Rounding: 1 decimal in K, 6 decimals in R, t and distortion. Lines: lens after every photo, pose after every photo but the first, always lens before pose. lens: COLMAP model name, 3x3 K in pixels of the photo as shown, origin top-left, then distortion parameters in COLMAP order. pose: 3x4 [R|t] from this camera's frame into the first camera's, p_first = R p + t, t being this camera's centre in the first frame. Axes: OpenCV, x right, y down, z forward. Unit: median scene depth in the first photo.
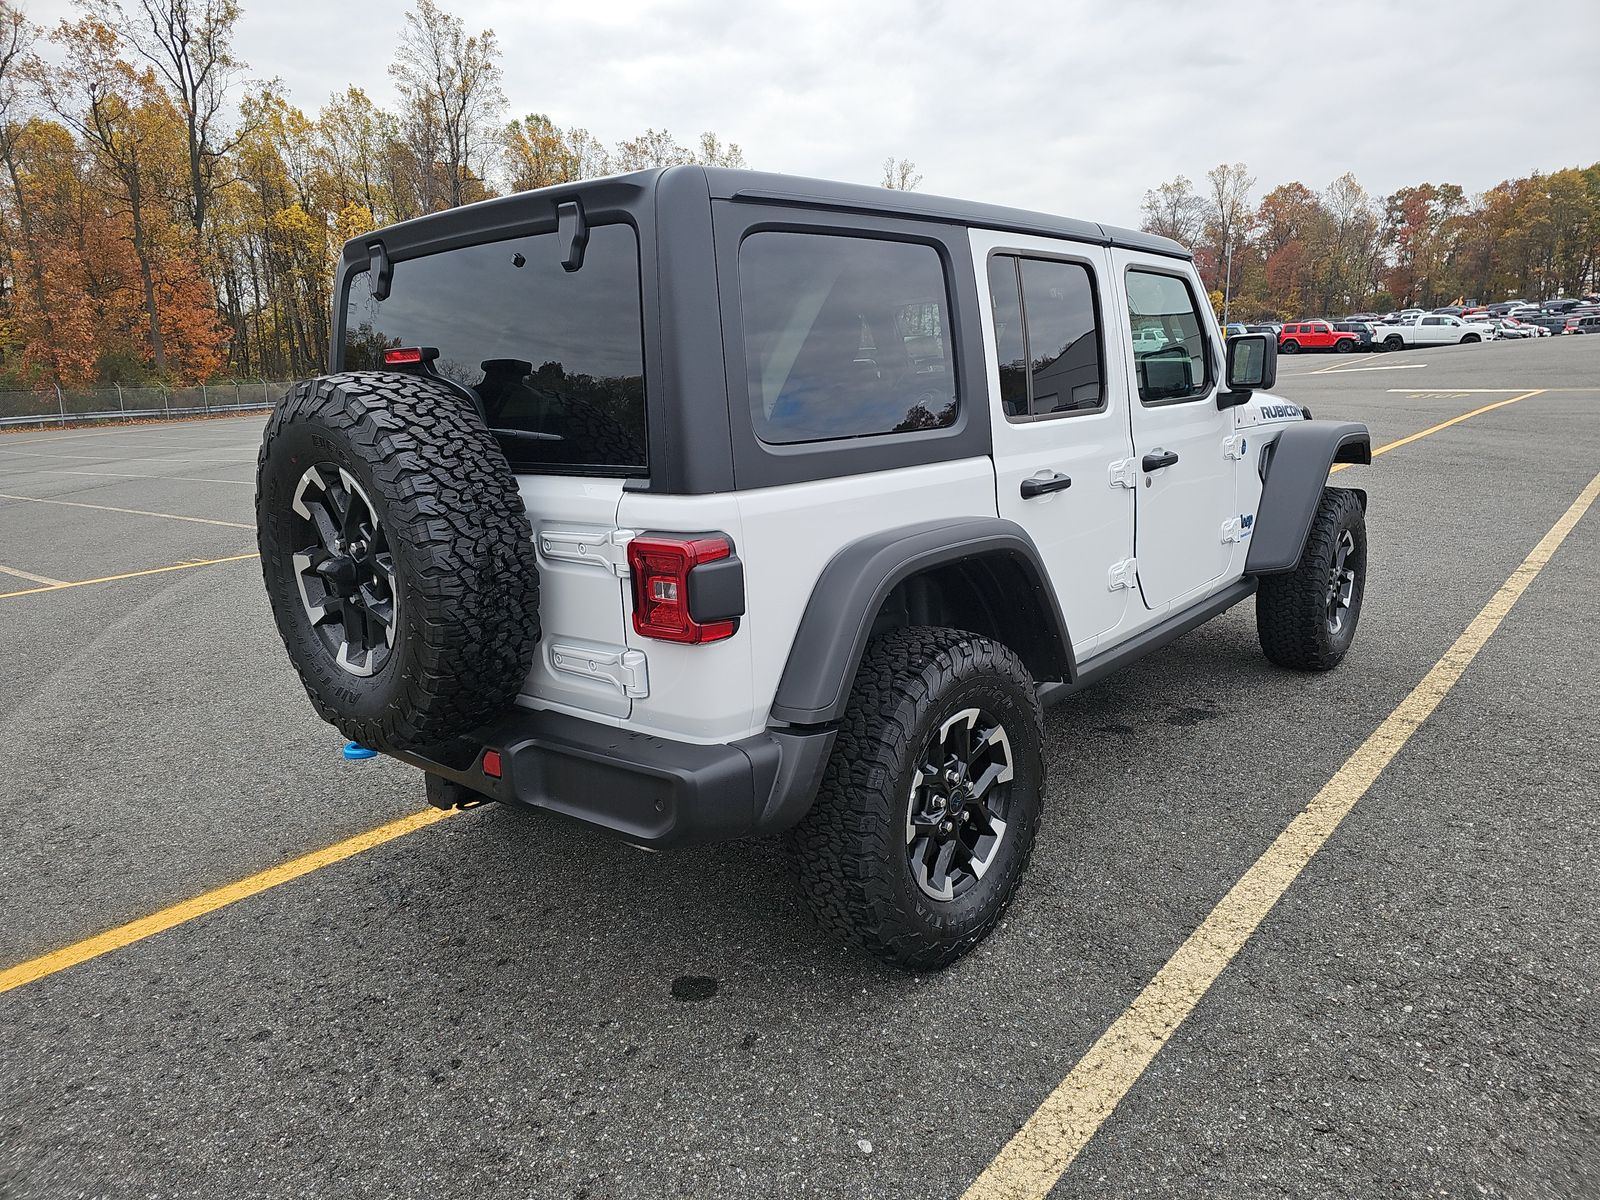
lens RADIAL K [[1059.3, 0, 805.8], [0, 1059.3, 594.5], [0, 0, 1]] dist [0.048680, -0.044923]
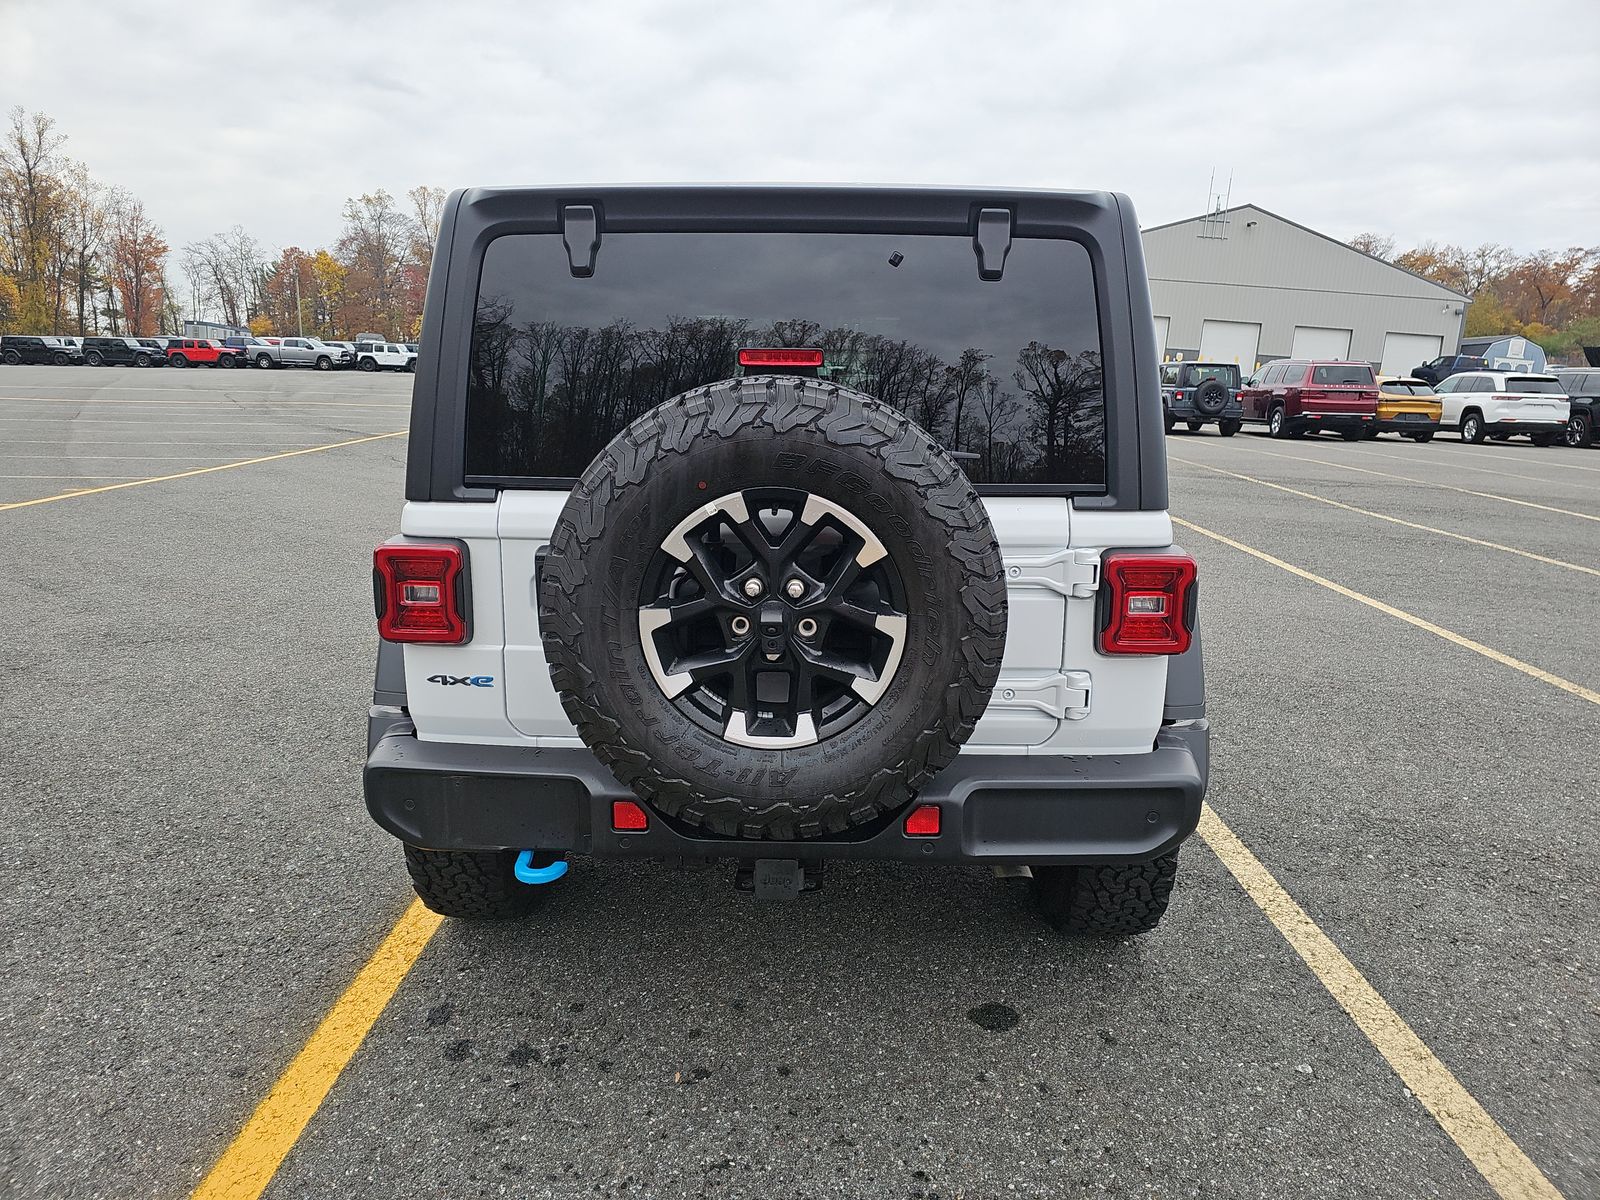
lens RADIAL K [[1059.3, 0, 805.8], [0, 1059.3, 594.5], [0, 0, 1]] dist [0.048680, -0.044923]
pose [[0.762136, -0.076394, 0.642894, -0.907053], [0.086112, 0.996152, 0.016287, -0.051612], [-0.641664, 0.042948, 0.765782, 0.372380]]
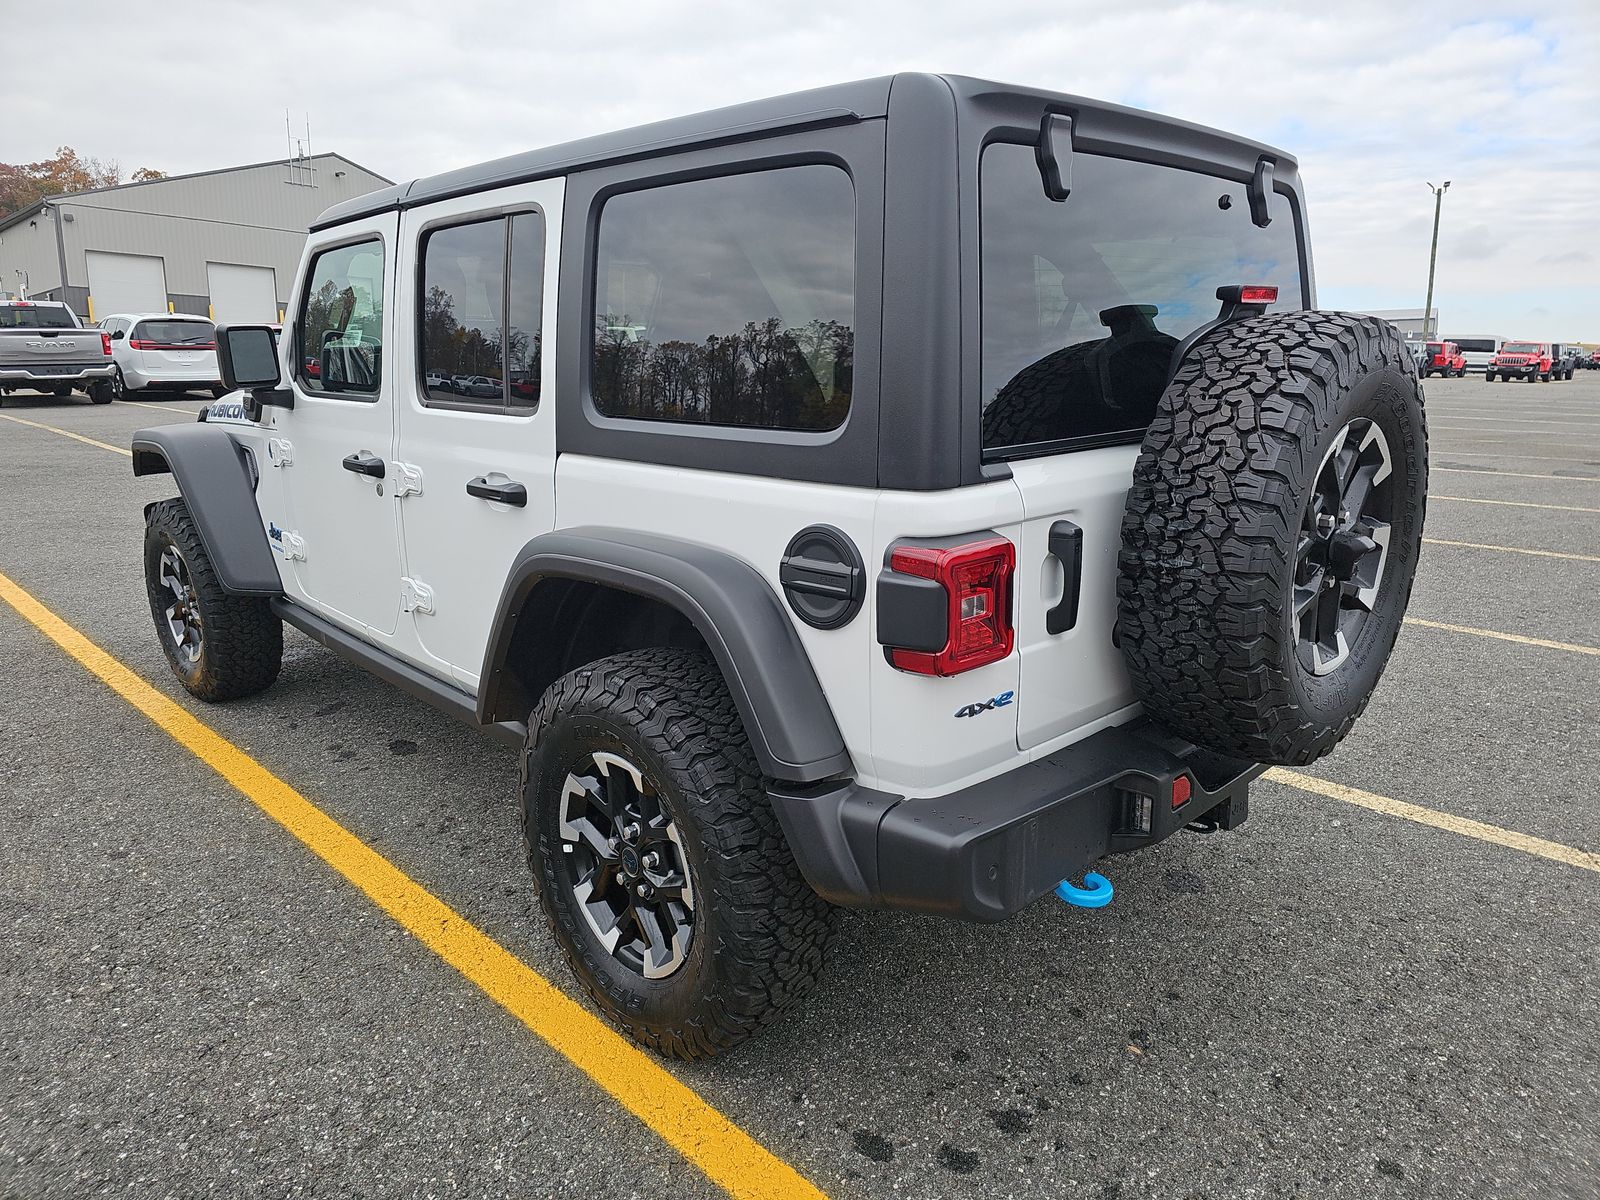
lens RADIAL K [[1059.3, 0, 805.8], [0, 1059.3, 594.5], [0, 0, 1]] dist [0.048680, -0.044923]
pose [[0.060039, -0.193871, 0.979188, -1.266036], [0.209605, 0.961536, 0.177524, -0.221086], [-0.975941, 0.194584, 0.098366, 1.317260]]
